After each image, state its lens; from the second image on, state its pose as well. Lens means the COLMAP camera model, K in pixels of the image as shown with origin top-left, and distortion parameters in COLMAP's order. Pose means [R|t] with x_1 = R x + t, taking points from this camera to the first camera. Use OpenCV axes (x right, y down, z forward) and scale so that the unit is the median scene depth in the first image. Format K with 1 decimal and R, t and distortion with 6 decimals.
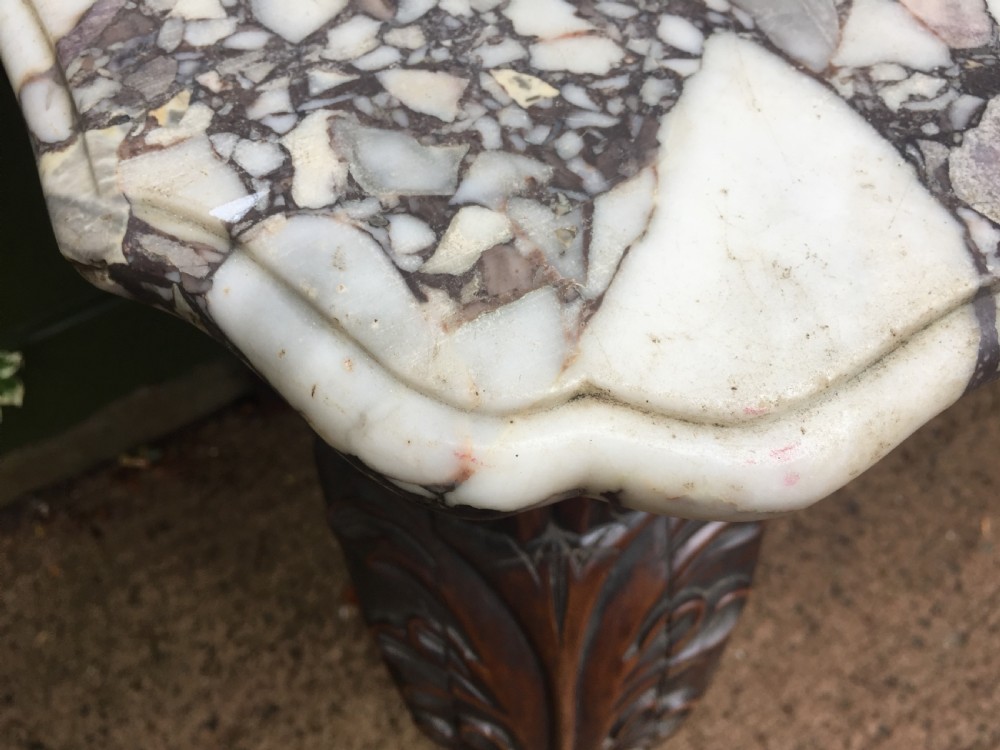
lens RADIAL K [[902.1, 0, 505.7], [0, 902.1, 382.8], [0, 0, 1]] dist [0.022997, -0.064448]
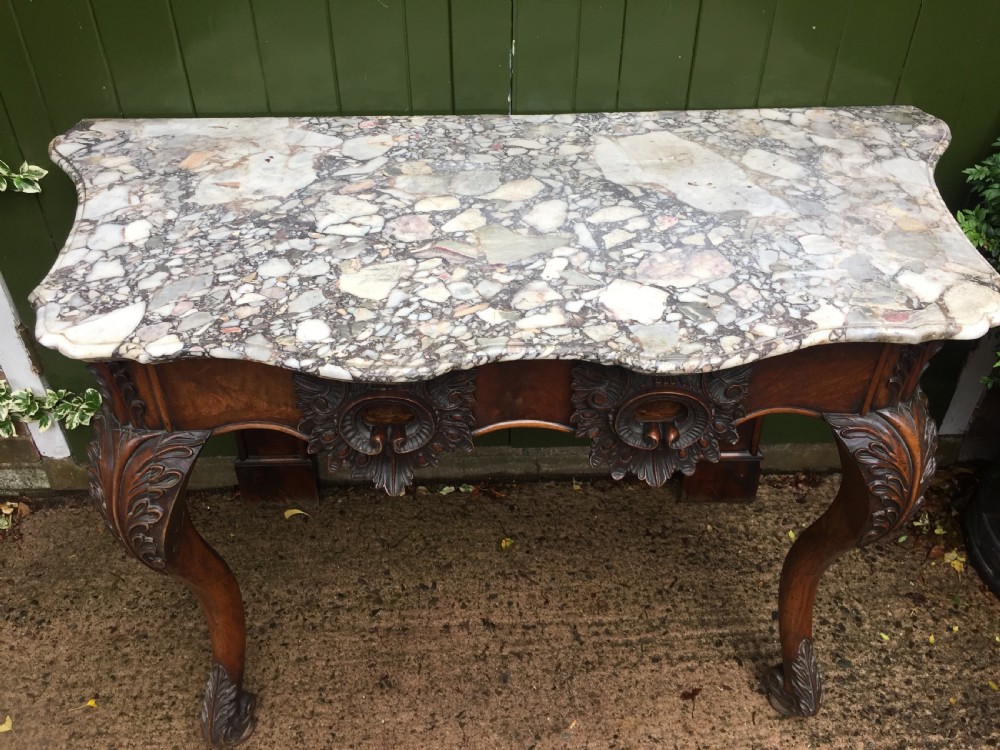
lens RADIAL K [[875.1, 0, 501.9], [0, 875.1, 374.3], [0, 0, 1]] dist [0.079116, -0.119490]
pose [[0.892390, 0.304397, -0.333141, 0.773677], [-0.402503, 0.870700, -0.282616, 0.120369], [0.204039, 0.386294, 0.899525, -0.605217]]
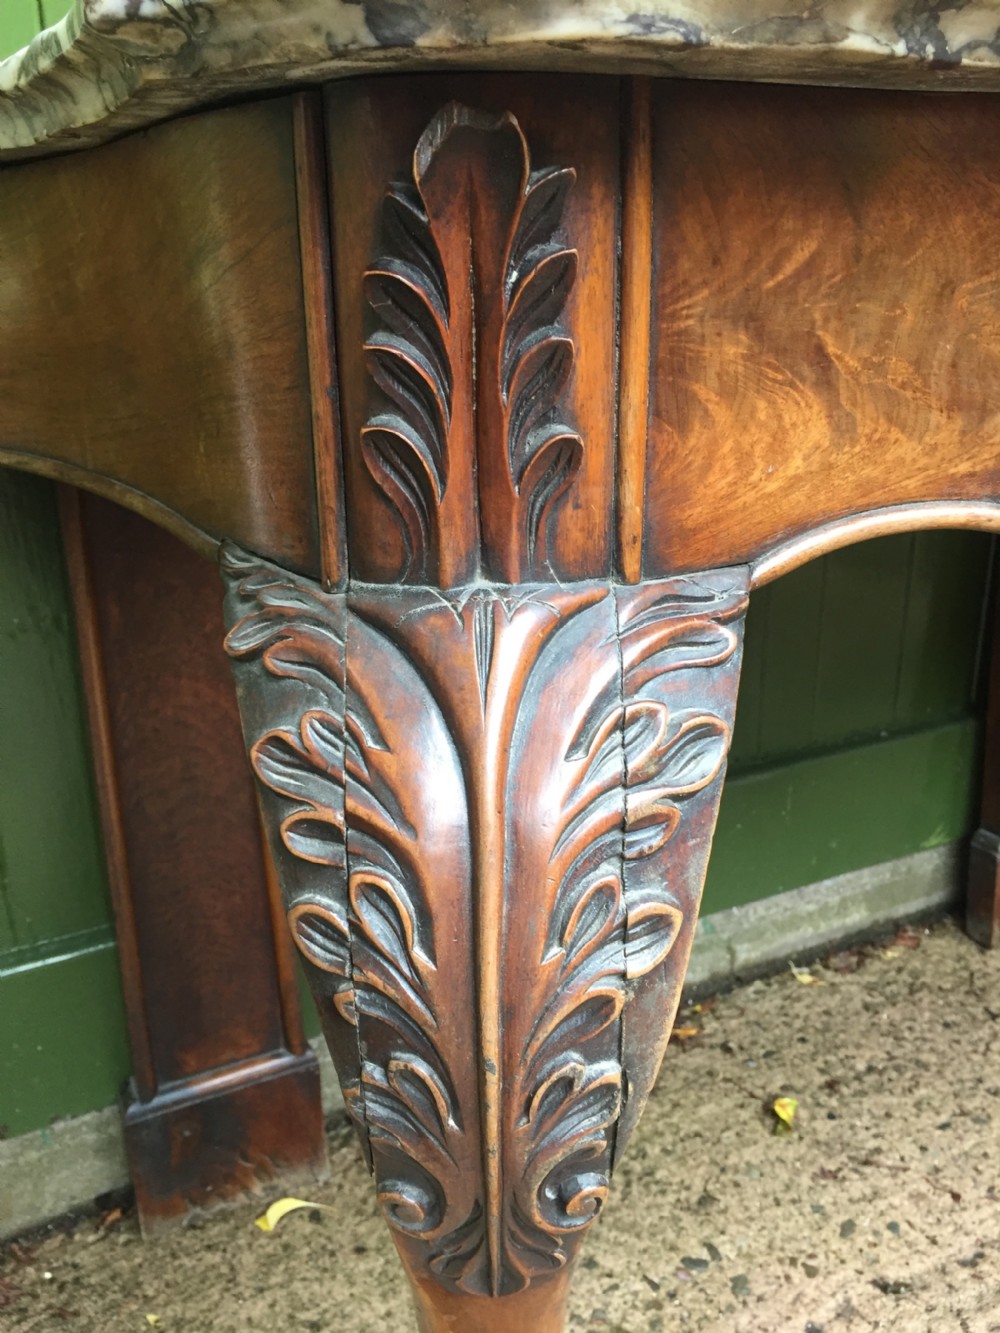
lens RADIAL K [[1166.5, 0, 503.6], [0, 1166.5, 663.6], [0, 0, 1]] dist [0.079116, -0.119490]
pose [[0.998894, 0.026947, -0.038527, 0.037729], [-0.045220, 0.774980, -0.630366, 0.295325], [0.012871, 0.631411, 0.775342, 0.050504]]
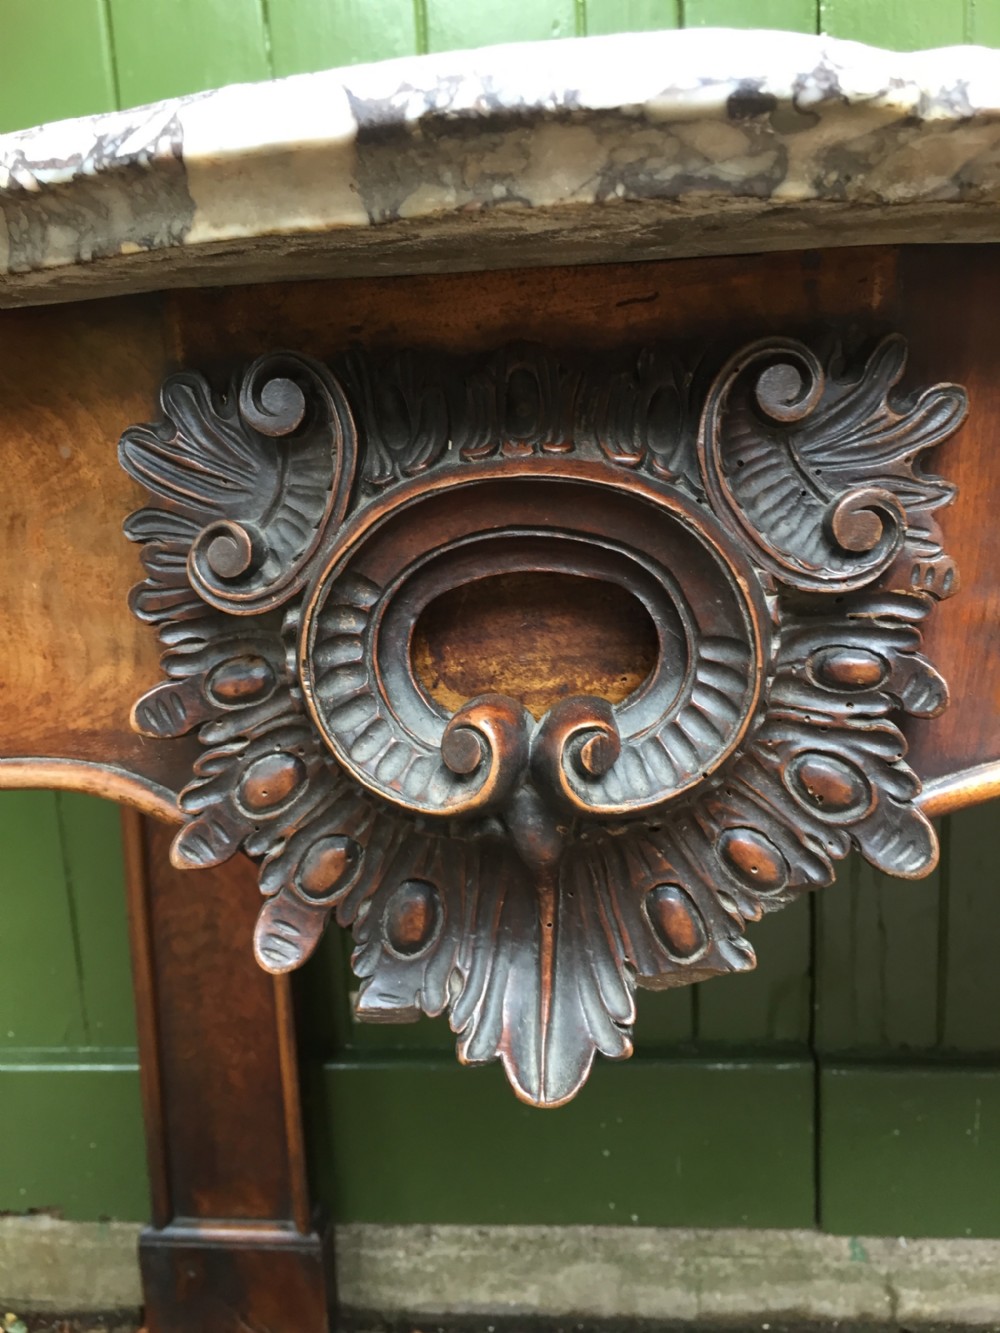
lens RADIAL K [[1166.5, 0, 499.7], [0, 1166.5, 660.4], [0, 0, 1]] dist [0.079116, -0.119490]
pose [[0.825742, 0.103223, -0.554522, 0.480067], [-0.473837, 0.660269, -0.582686, 0.104547], [0.305987, 0.743902, 0.594123, 0.146851]]
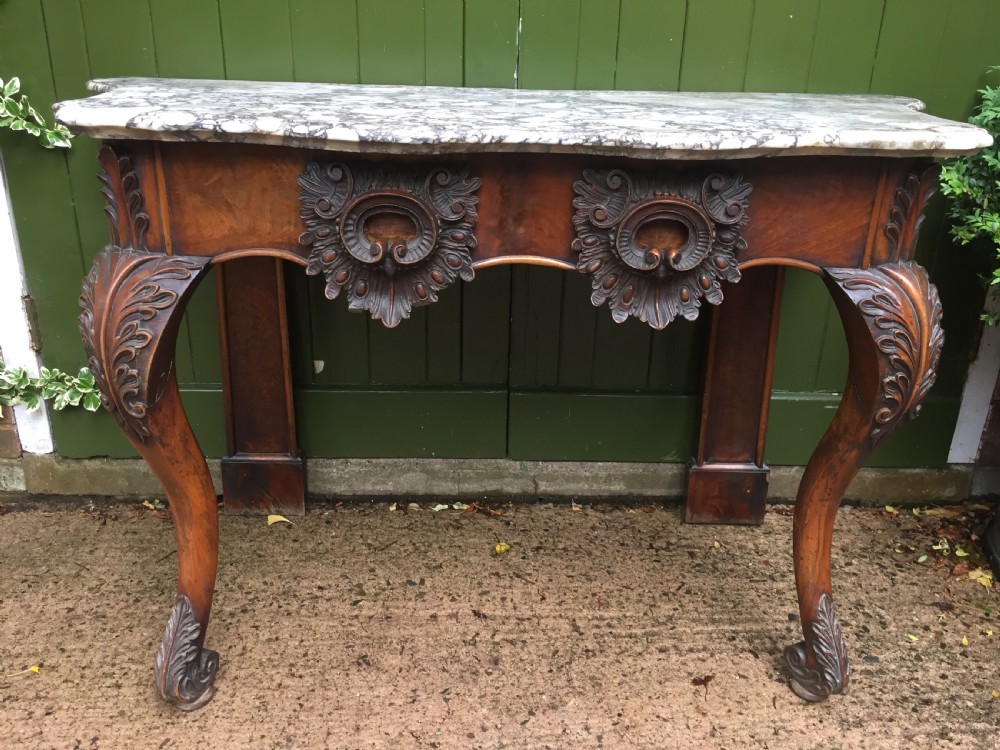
lens RADIAL K [[875.1, 0, 502.0], [0, 875.1, 370.1], [0, 0, 1]] dist [0.079116, -0.119490]
pose [[0.886082, 0.224200, -0.405702, 0.901917], [-0.423597, 0.747050, -0.512330, 0.530061], [0.188215, 0.625820, 0.756918, -0.337051]]
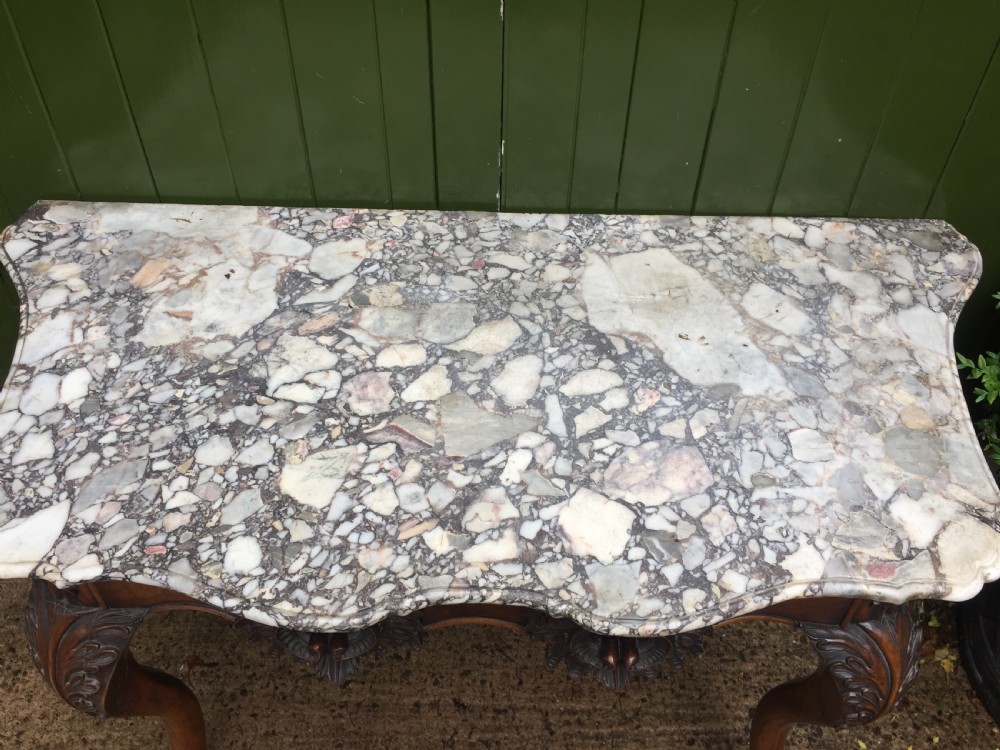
lens RADIAL K [[875.1, 0, 501.2], [0, 875.1, 375.4], [0, 0, 1]] dist [0.079116, -0.119490]
pose [[0.864145, 0.387932, -0.320566, 0.695886], [-0.453691, 0.876181, -0.162701, -0.244859], [0.217757, 0.286036, 0.933148, -0.630857]]
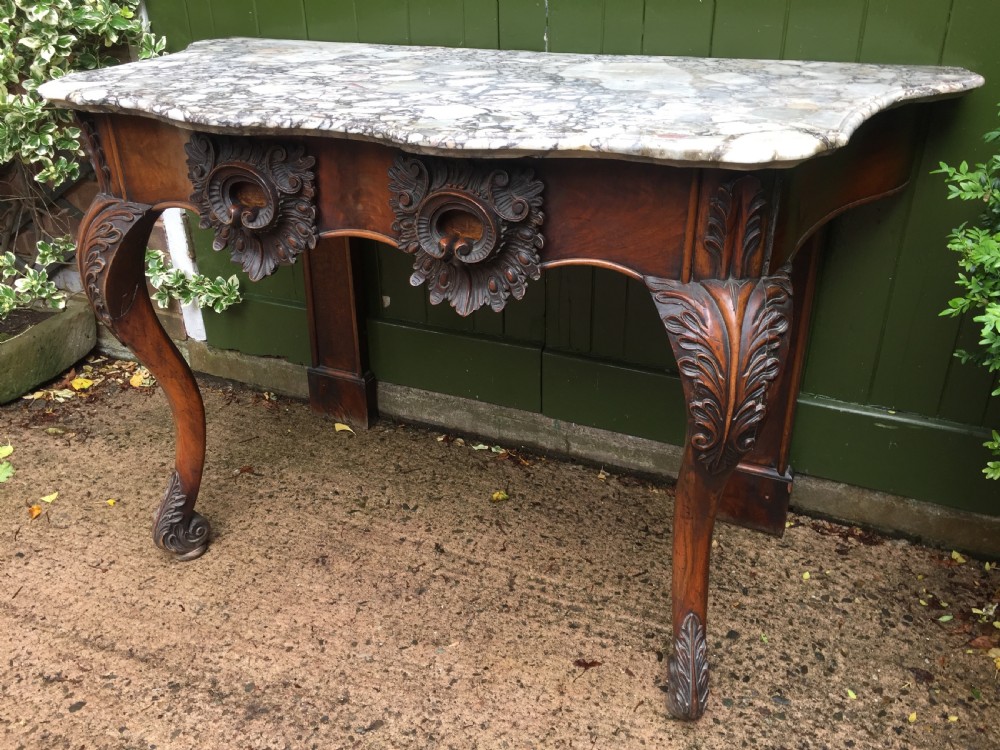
lens RADIAL K [[875.1, 0, 495.8], [0, 875.1, 371.2], [0, 0, 1]] dist [0.079116, -0.119490]
pose [[0.589265, 0.389395, -0.707911, 1.467108], [-0.695238, 0.690752, -0.198760, 0.094338], [0.411595, 0.609289, 0.677758, -0.207029]]
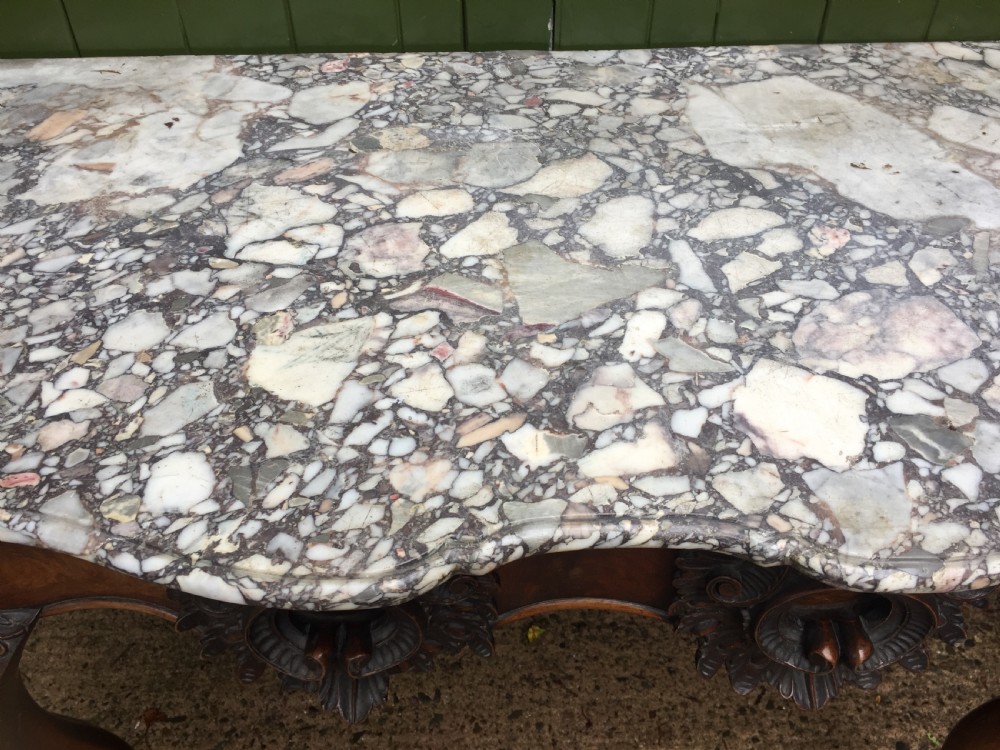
lens RADIAL K [[875.1, 0, 500.2], [0, 875.1, 372.9], [0, 0, 1]] dist [0.079116, -0.119490]
pose [[0.883434, 0.330747, -0.331889, 0.552952], [-0.413679, 0.883195, -0.220989, -0.129851], [0.220032, 0.332525, 0.917068, -0.229429]]
